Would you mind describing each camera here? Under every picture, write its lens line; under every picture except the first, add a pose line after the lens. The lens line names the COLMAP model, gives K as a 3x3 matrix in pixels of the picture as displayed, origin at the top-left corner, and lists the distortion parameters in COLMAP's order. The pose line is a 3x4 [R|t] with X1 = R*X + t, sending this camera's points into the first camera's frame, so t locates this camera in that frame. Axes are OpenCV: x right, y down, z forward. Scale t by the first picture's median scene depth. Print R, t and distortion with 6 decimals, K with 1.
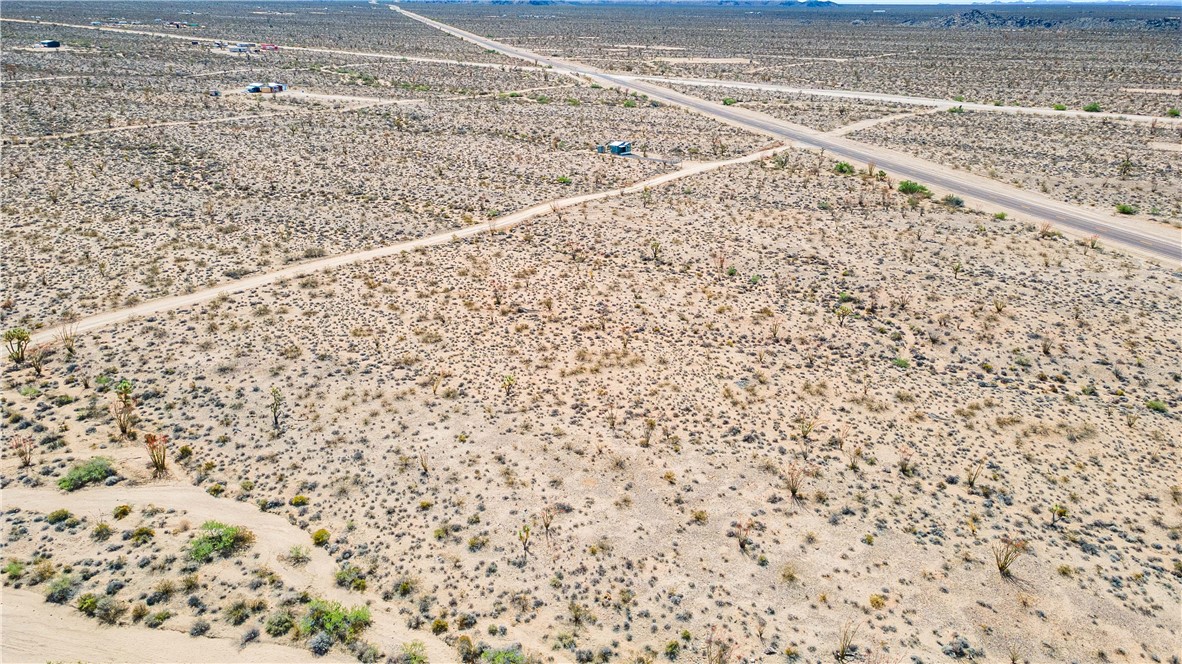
lens RADIAL K [[855.3, 0, 586.9], [0, 855.3, 329.9], [0, 0, 1]] dist [0.024858, 0.038407]
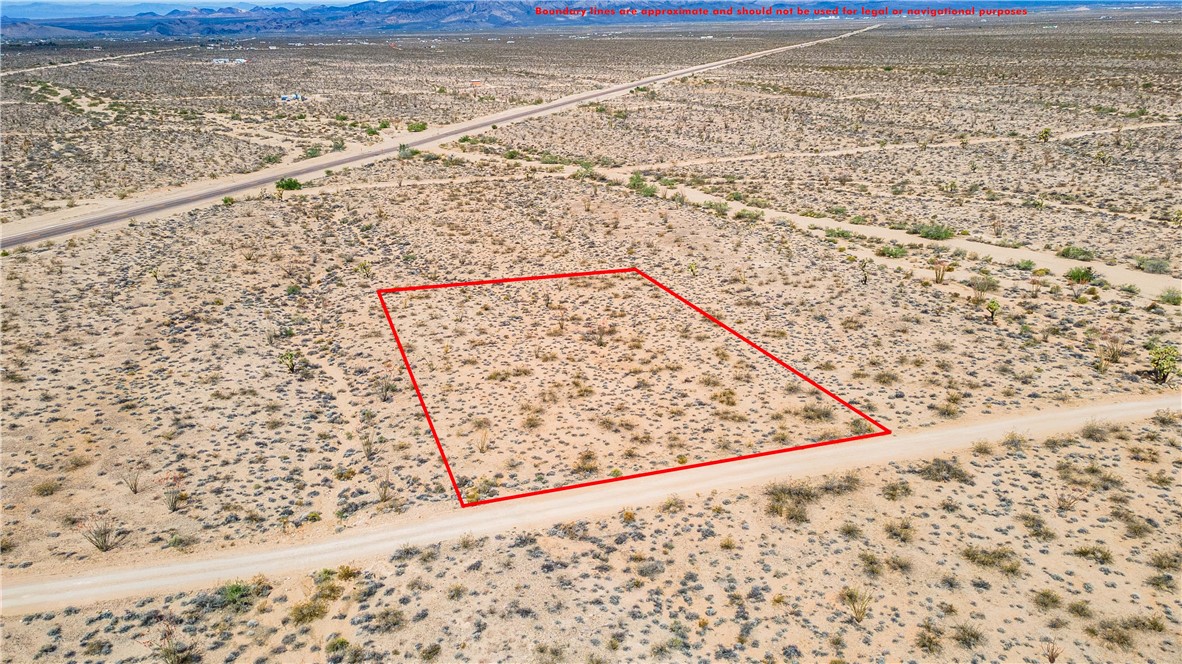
lens RADIAL K [[855.3, 0, 585.1], [0, 855.3, 335.7], [0, 0, 1]] dist [0.024858, 0.038407]
pose [[-0.817687, -0.193599, 0.542132, -0.683291], [0.217468, 0.768084, 0.602291, -0.684380], [-0.533005, 0.610382, -0.585951, 1.891985]]
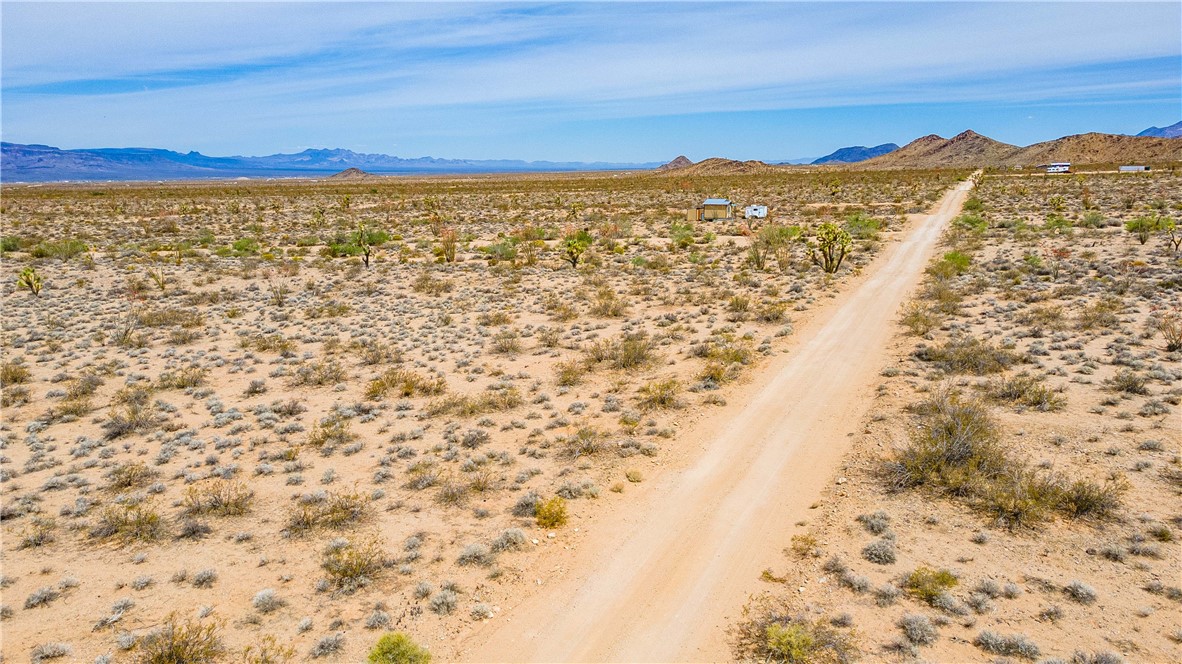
lens RADIAL K [[855.3, 0, 595.6], [0, 855.3, 332.5], [0, 0, 1]] dist [0.024858, 0.038407]
pose [[-0.966999, 0.058282, -0.248024, -0.324815], [-0.081321, 0.851960, 0.517253, -0.266882], [0.241453, 0.520353, -0.819105, 1.616025]]
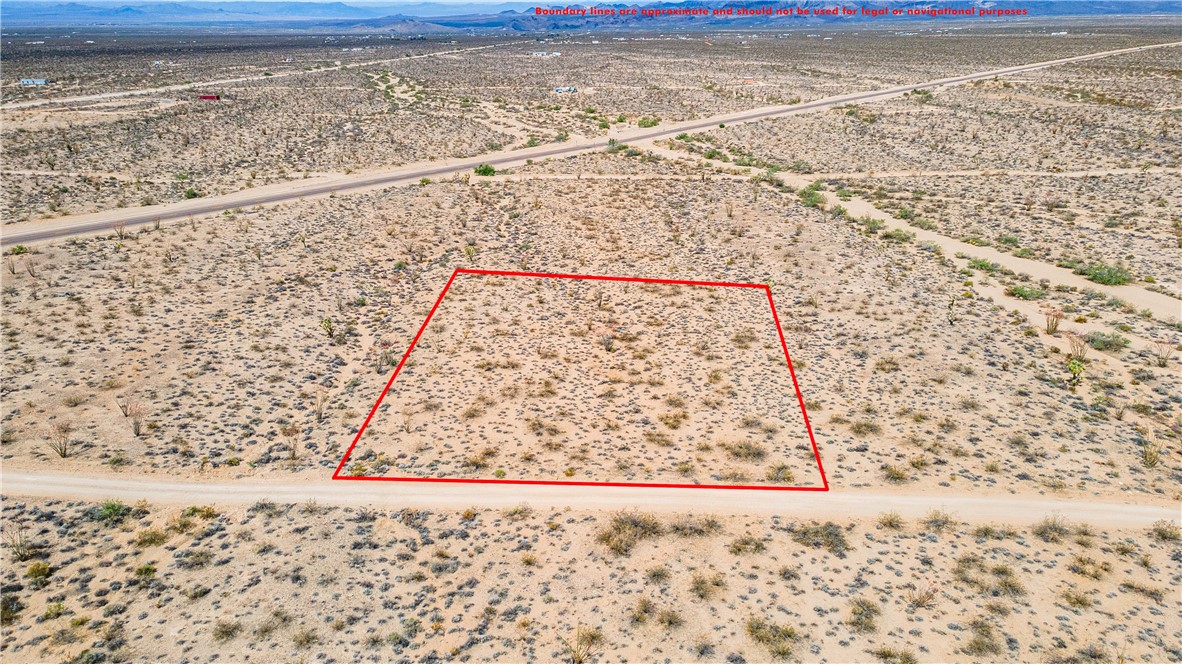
lens RADIAL K [[855.3, 0, 586.1], [0, 855.3, 331.7], [0, 0, 1]] dist [0.024858, 0.038407]
pose [[-0.563738, -0.284734, 0.775324, -0.918055], [0.303048, 0.801929, 0.514851, -0.603955], [-0.768350, 0.525201, -0.365789, 1.666144]]
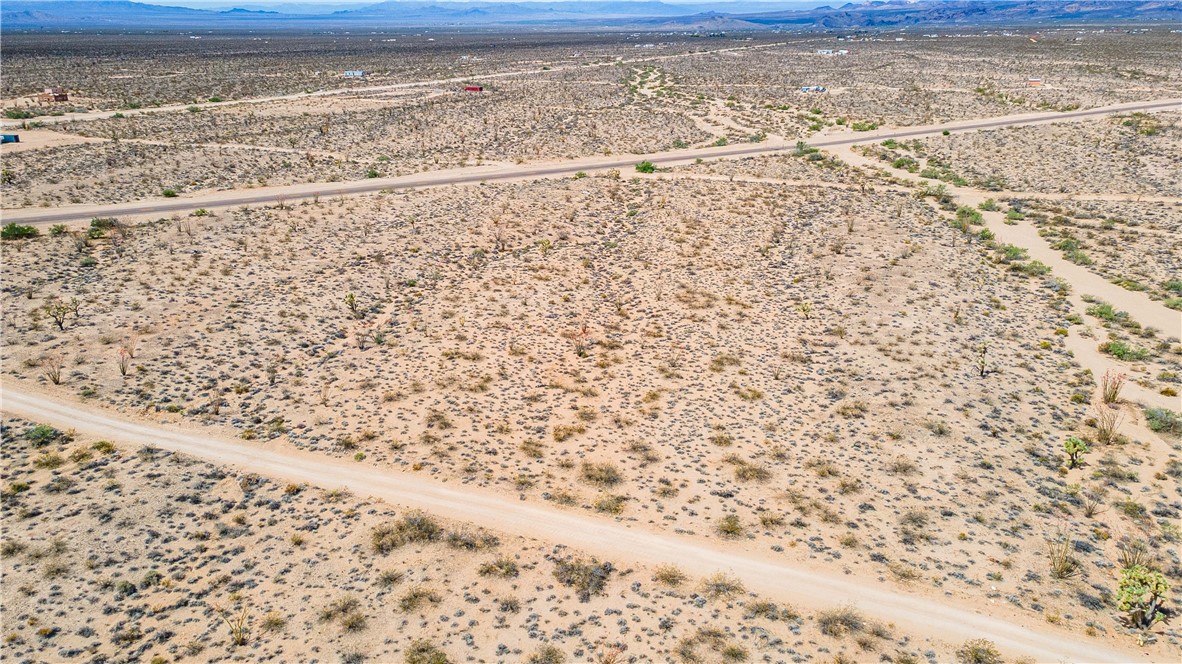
lens RADIAL K [[855.3, 0, 587.4], [0, 855.3, 330.7], [0, 0, 1]] dist [0.024858, 0.038407]
pose [[-0.257690, -0.335146, 0.906241, -1.045848], [0.354242, 0.839839, 0.411318, -0.480538], [-0.898949, 0.427021, -0.097695, 1.355350]]
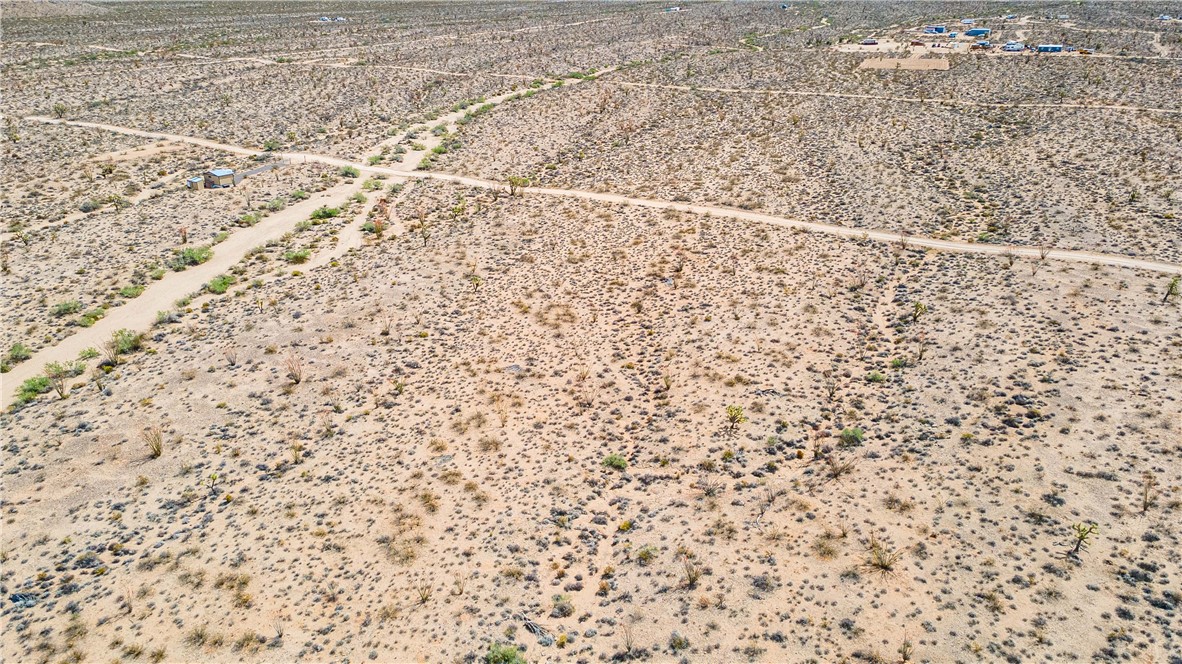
lens RADIAL K [[855.3, 0, 587.2], [0, 855.3, 329.6], [0, 0, 1]] dist [0.024858, 0.038407]
pose [[0.140178, 0.369117, -0.918751, 1.114959], [-0.344424, 0.888140, 0.304268, -0.317000], [0.928290, 0.273788, 0.251630, 0.828160]]
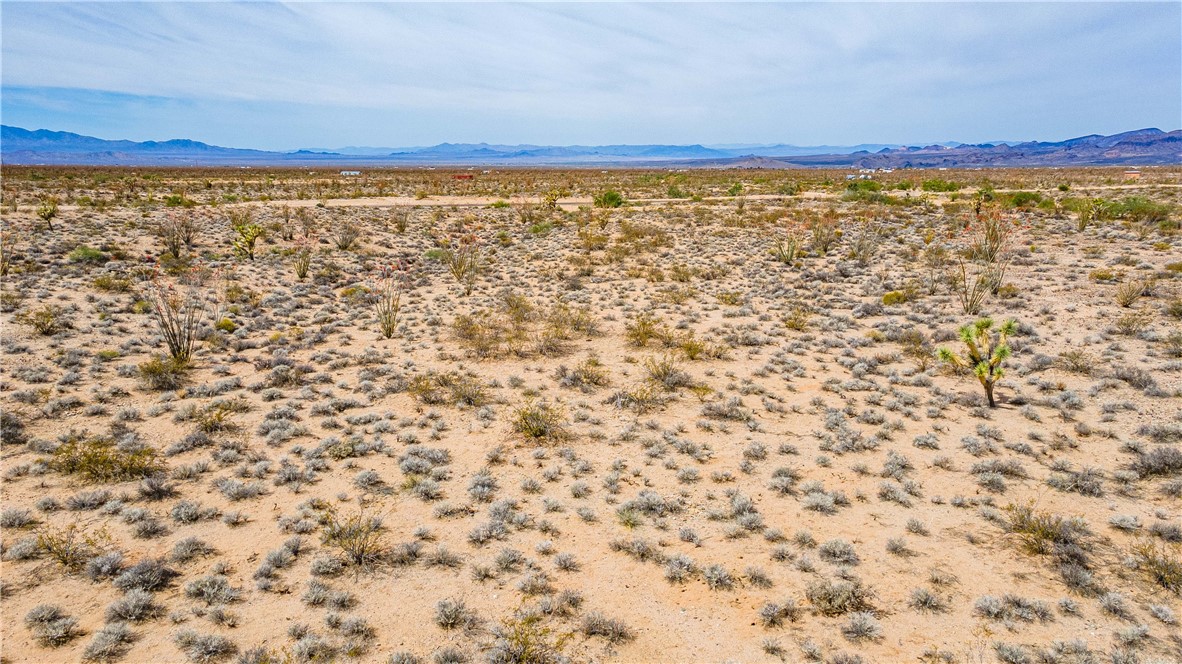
lens RADIAL K [[855.3, 0, 587.5], [0, 855.3, 331.3], [0, 0, 1]] dist [0.024858, 0.038407]
pose [[-0.208545, -0.197595, 0.957844, -0.282484], [0.350417, 0.899259, 0.261803, -0.040143], [-0.913081, 0.390243, -0.118296, 1.094261]]
